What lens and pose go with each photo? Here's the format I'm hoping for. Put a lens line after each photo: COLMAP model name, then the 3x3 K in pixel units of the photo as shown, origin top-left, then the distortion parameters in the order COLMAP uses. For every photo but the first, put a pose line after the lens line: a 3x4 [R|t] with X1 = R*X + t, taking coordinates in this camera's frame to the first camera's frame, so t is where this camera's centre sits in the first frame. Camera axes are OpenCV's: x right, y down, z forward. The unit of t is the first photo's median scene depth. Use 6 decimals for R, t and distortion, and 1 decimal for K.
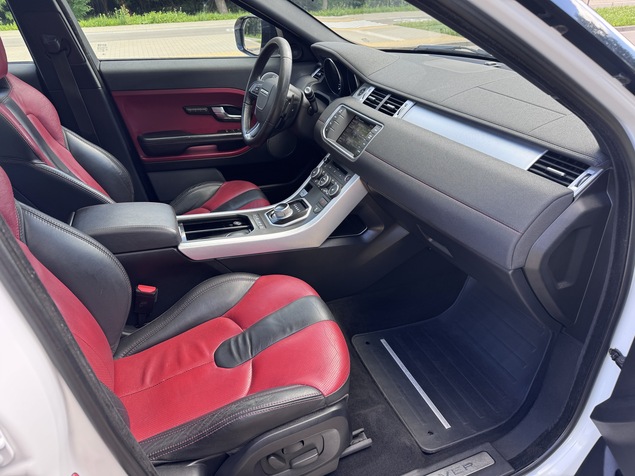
lens RADIAL K [[448.6, 0, 317.5], [0, 448.6, 238.0], [0, 0, 1]] dist [0.091662, -0.150137]
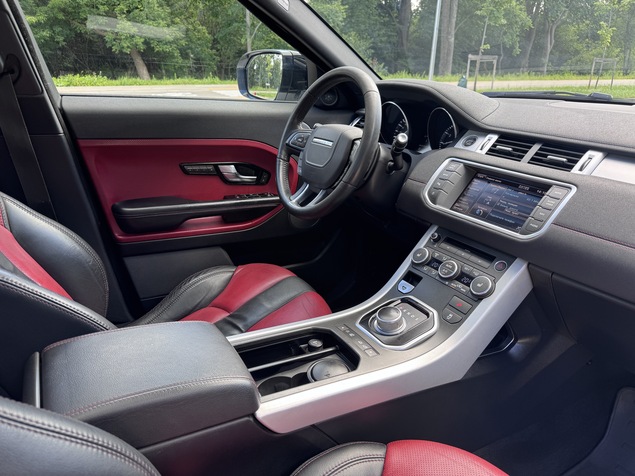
lens RADIAL K [[448.6, 0, 317.5], [0, 448.6, 238.0], [0, 0, 1]] dist [0.091662, -0.150137]
pose [[0.984144, -0.021503, 0.176065, -0.233220], [0.045910, 0.989679, -0.135747, -0.076090], [-0.171329, 0.141678, 0.974974, 0.320122]]
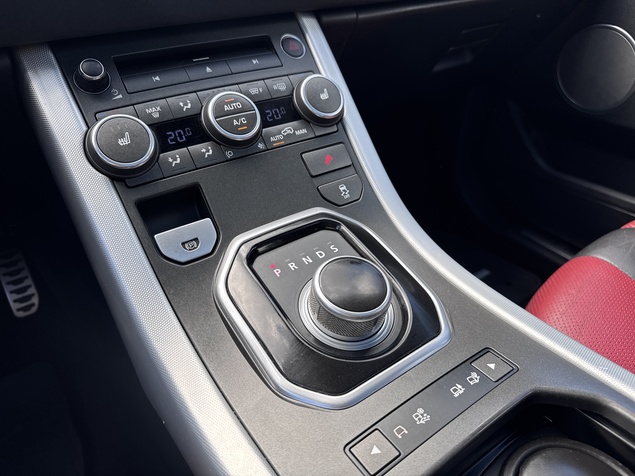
lens RADIAL K [[448.6, 0, 317.5], [0, 448.6, 238.0], [0, 0, 1]] dist [0.091662, -0.150137]
pose [[-0.268516, -0.514414, 0.814418, -0.185019], [0.475123, 0.664741, 0.576522, -0.165887], [-0.837948, 0.541755, 0.065916, 0.803507]]
